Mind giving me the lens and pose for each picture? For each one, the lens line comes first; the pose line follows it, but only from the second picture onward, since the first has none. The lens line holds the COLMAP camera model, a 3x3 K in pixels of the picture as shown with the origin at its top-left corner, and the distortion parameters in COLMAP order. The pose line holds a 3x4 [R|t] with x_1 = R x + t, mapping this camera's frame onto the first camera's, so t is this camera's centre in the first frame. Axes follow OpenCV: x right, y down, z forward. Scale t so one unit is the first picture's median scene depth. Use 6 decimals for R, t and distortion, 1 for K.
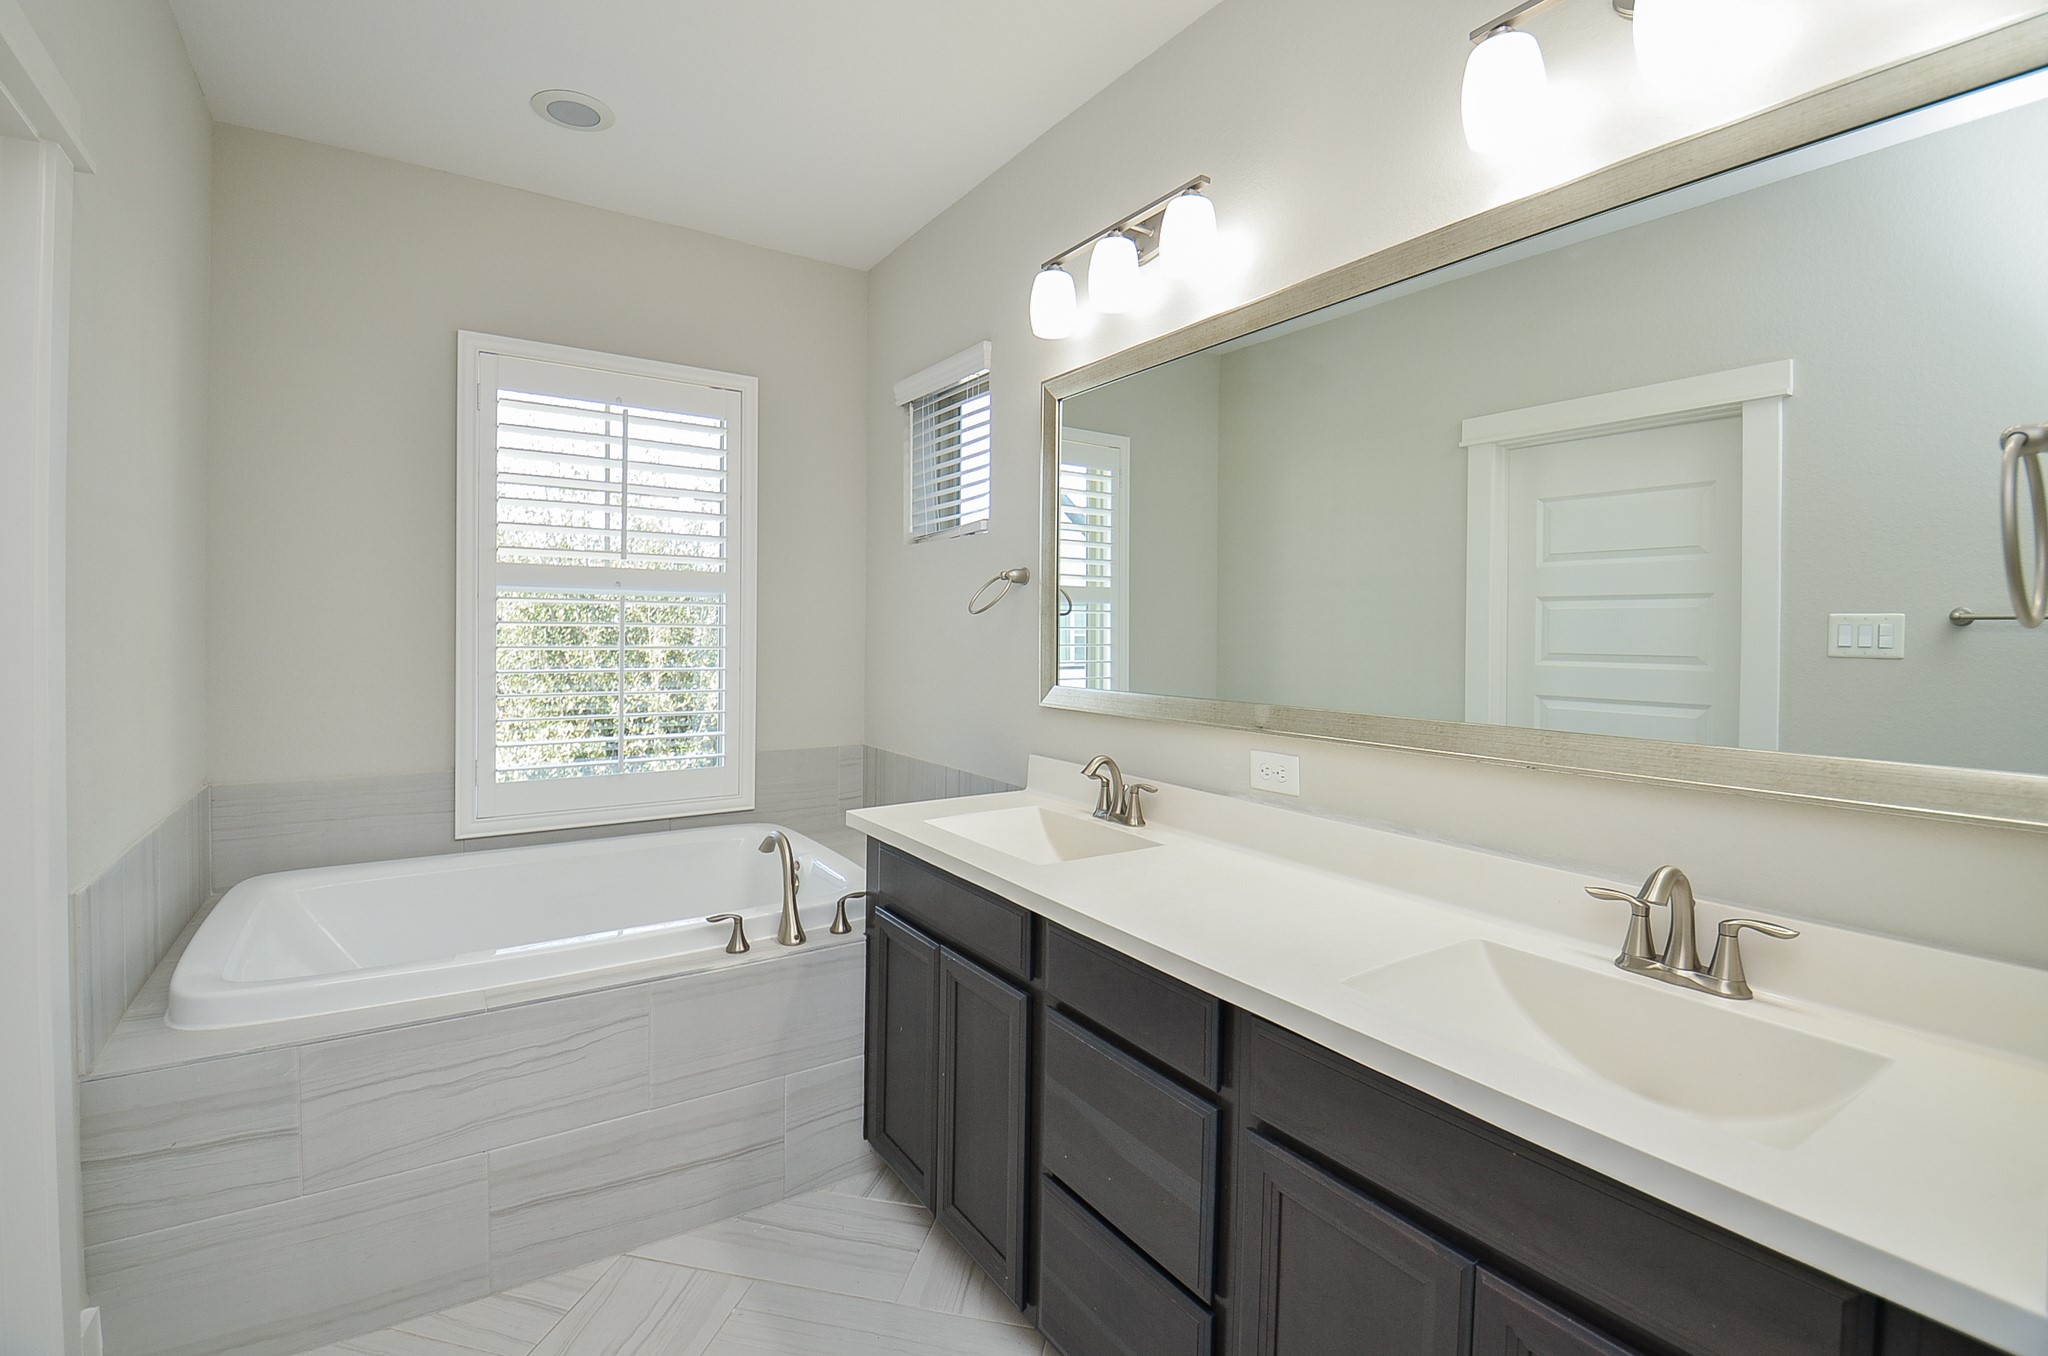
lens RADIAL K [[931.1, 0, 1014.9], [0, 931.1, 634.5], [0, 0, 1]] dist [0.016644, -0.025005]
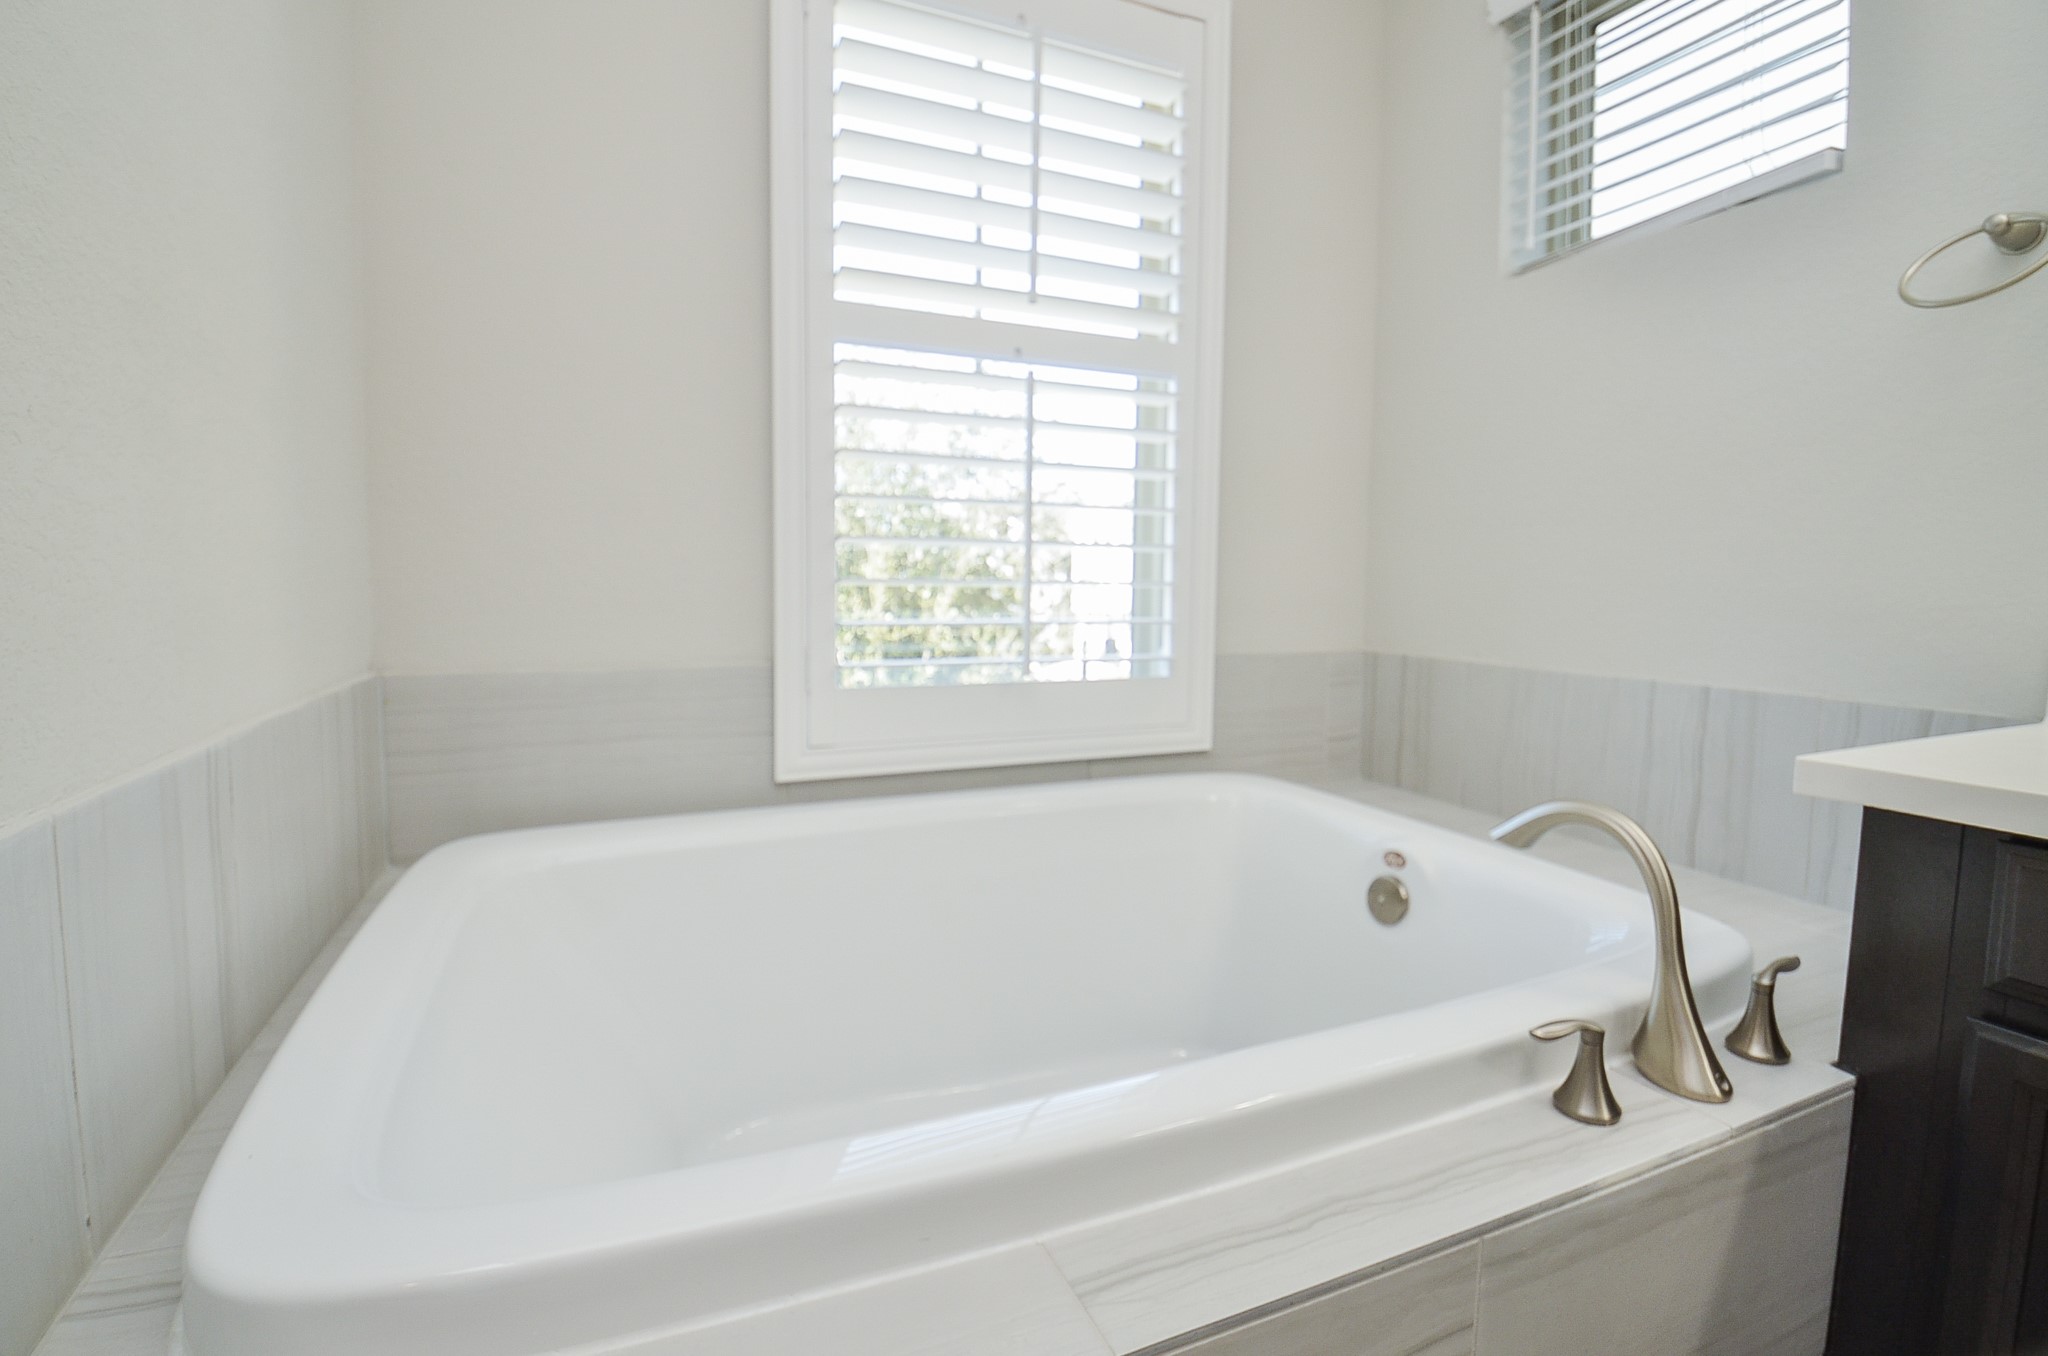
lens RADIAL K [[931.1, 0, 1014.9], [0, 931.1, 634.5], [0, 0, 1]] dist [0.016644, -0.025005]
pose [[0.985898, 0.011305, -0.166965, -0.356997], [-0.001502, 0.998273, 0.058725, 0.093287], [0.167340, -0.057646, 0.984212, 0.459077]]
